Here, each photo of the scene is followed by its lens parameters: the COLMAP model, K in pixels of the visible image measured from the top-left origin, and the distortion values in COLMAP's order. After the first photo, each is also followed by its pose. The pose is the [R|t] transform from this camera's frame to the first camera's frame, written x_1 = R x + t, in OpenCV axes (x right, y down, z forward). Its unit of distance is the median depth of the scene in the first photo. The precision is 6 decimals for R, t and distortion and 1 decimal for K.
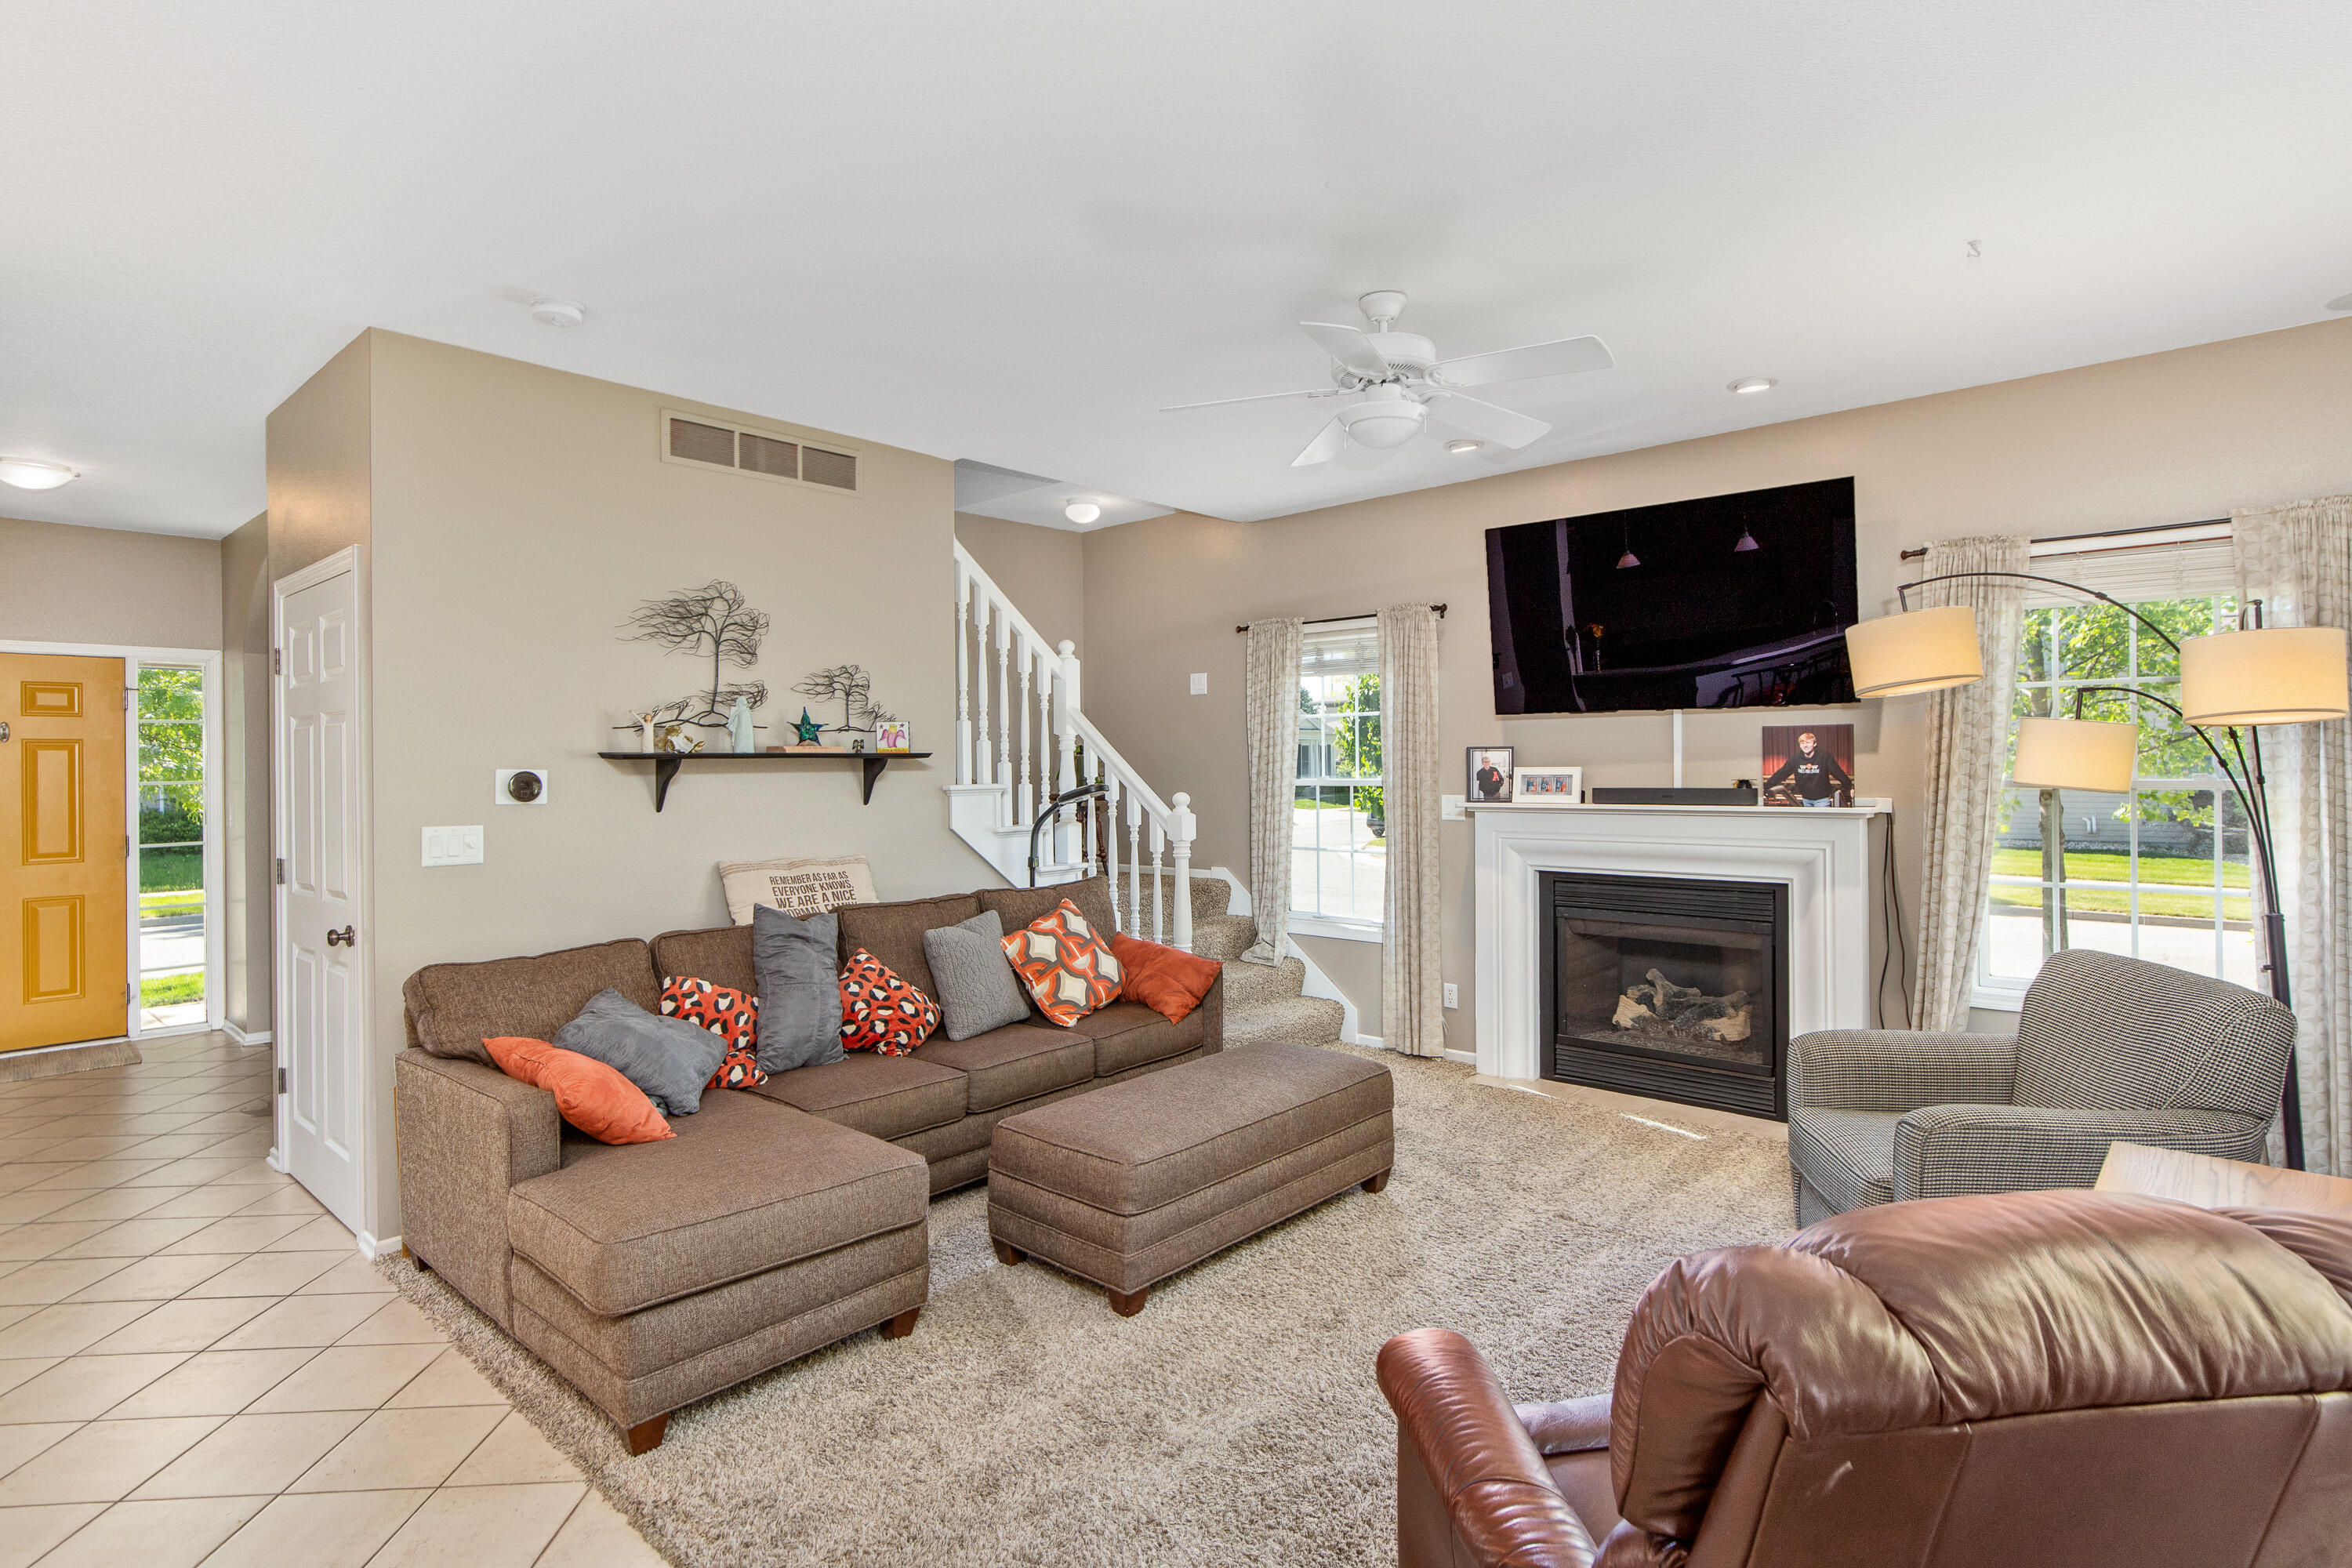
lens RADIAL K [[1171.9, 0, 1182.6], [0, 1171.9, 762.8], [0, 0, 1]] dist [0.000947, -0.000462]
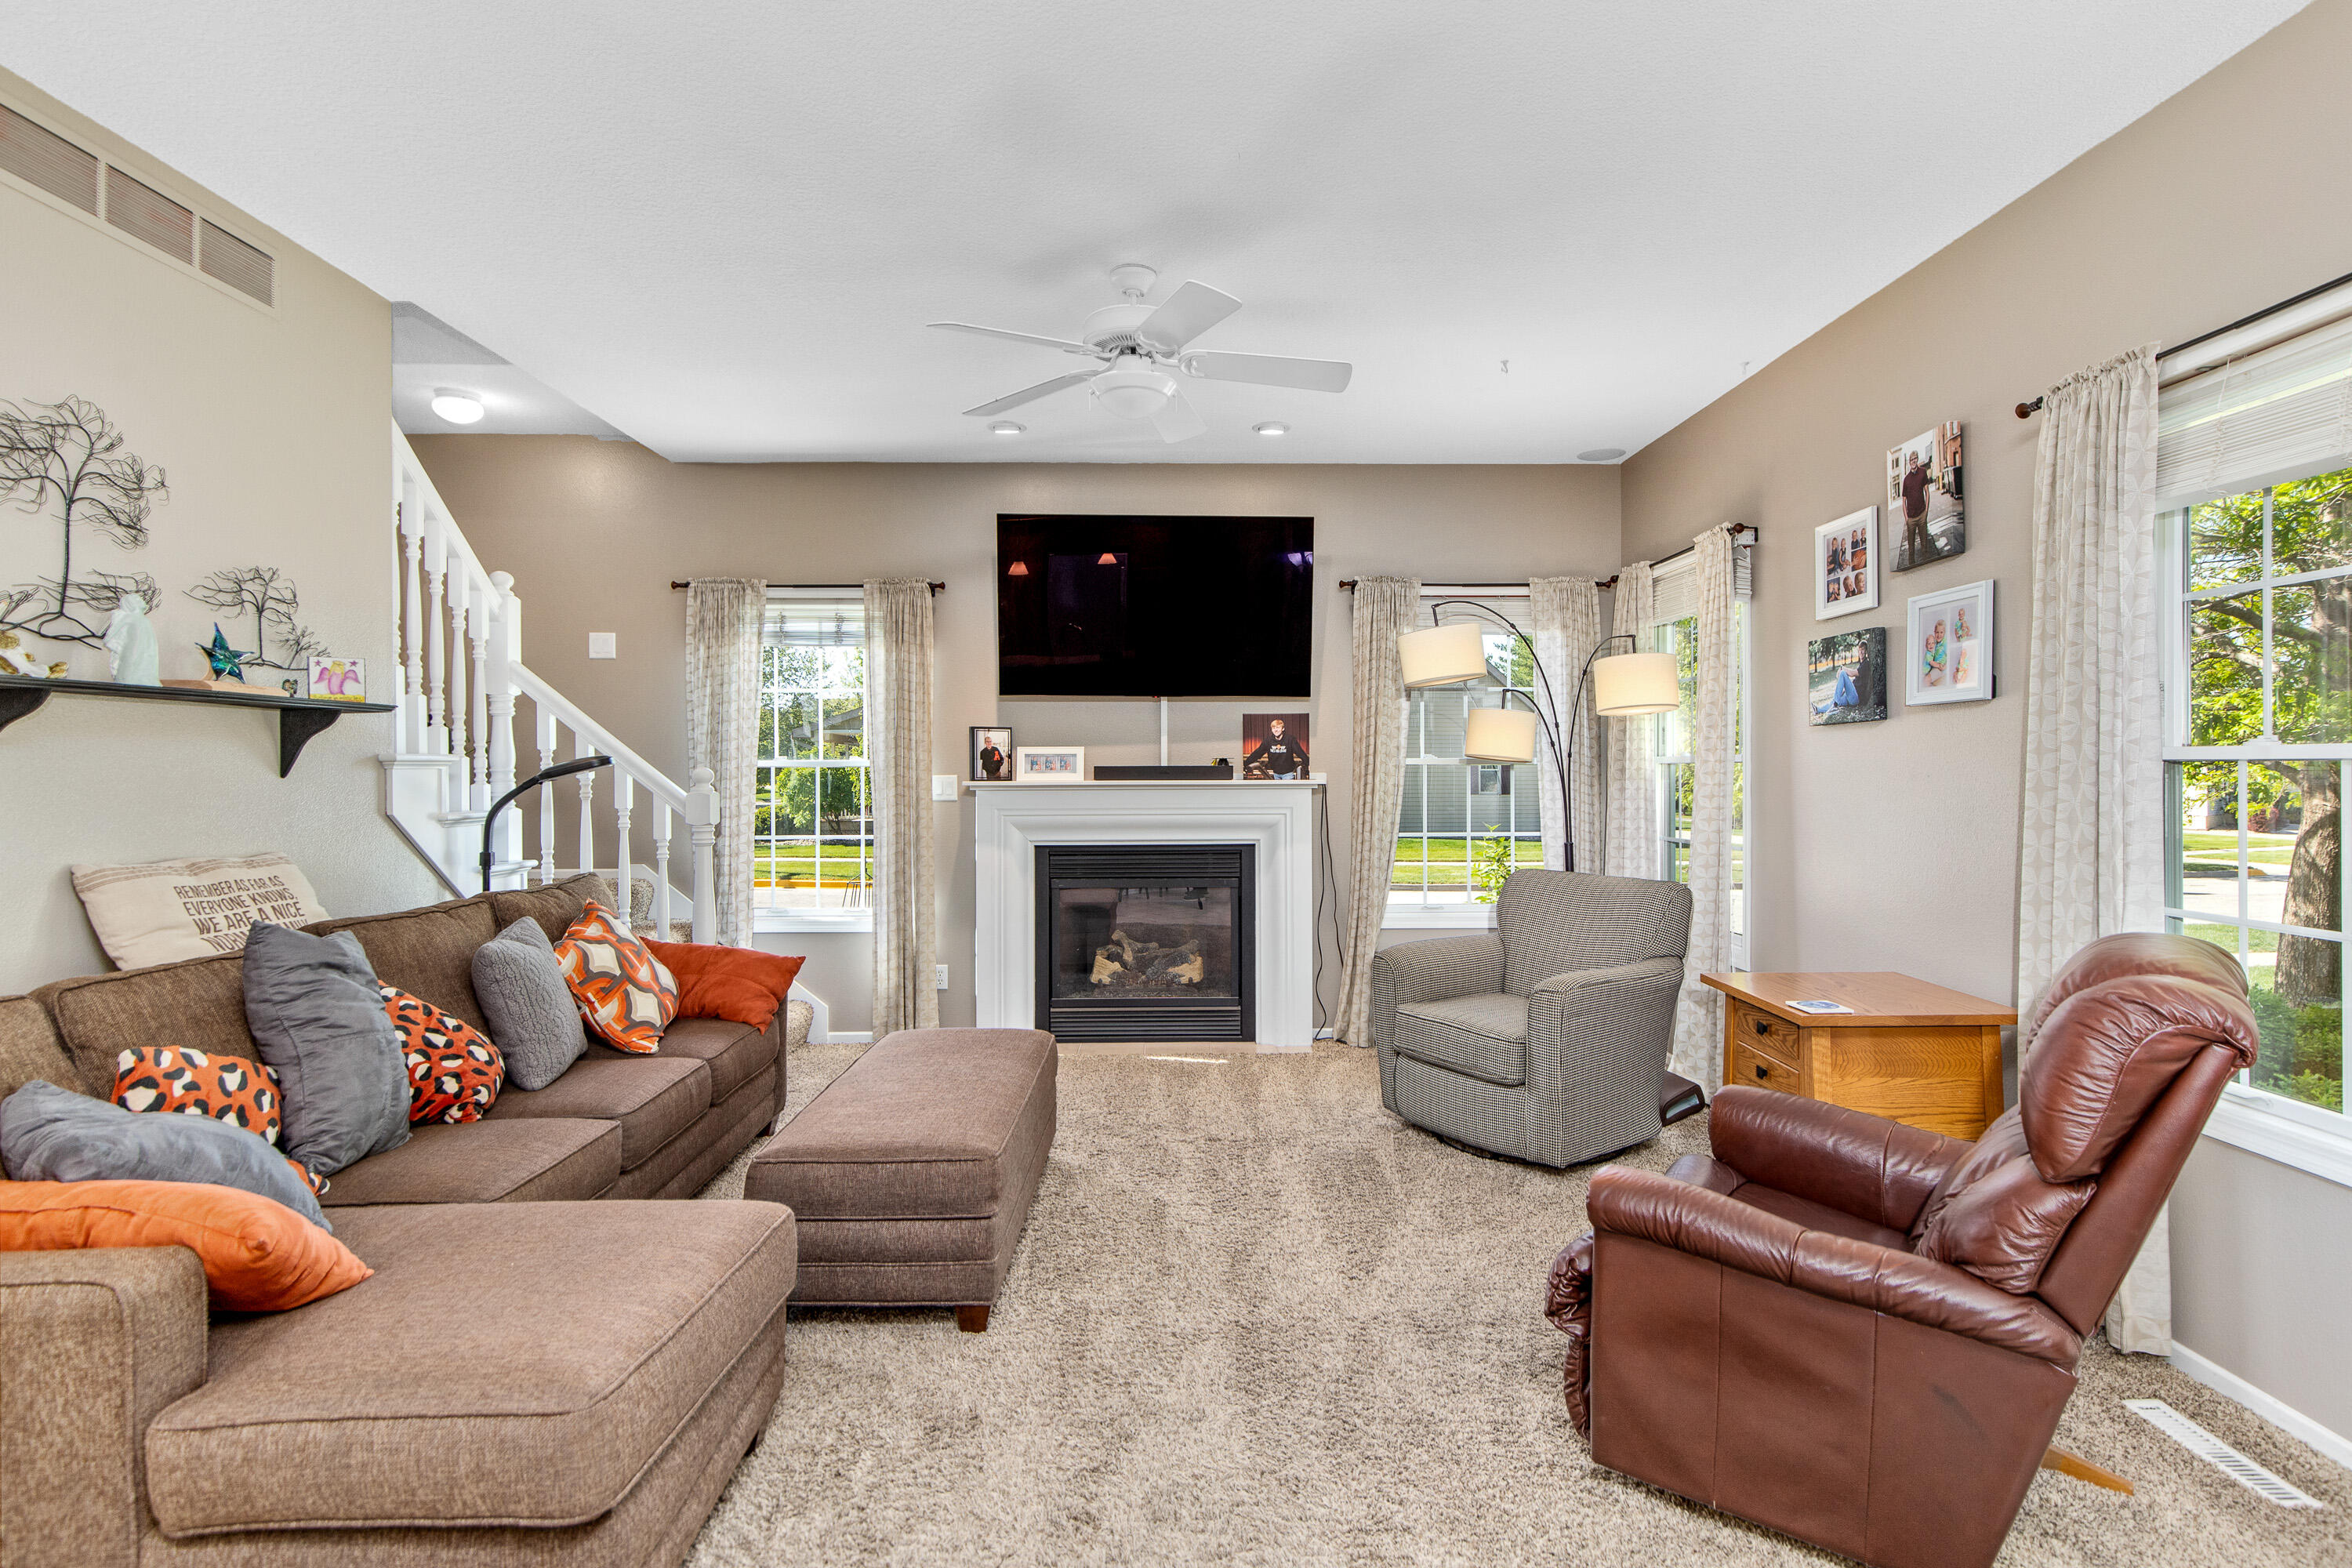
lens RADIAL K [[1171.9, 0, 1182.6], [0, 1171.9, 762.8], [0, 0, 1]] dist [0.000947, -0.000462]
pose [[0.730429, 0.011985, 0.682883, -0.369487], [-0.005476, 0.999917, -0.011691, 0.033769], [-0.682966, 0.004800, 0.730434, 0.163949]]
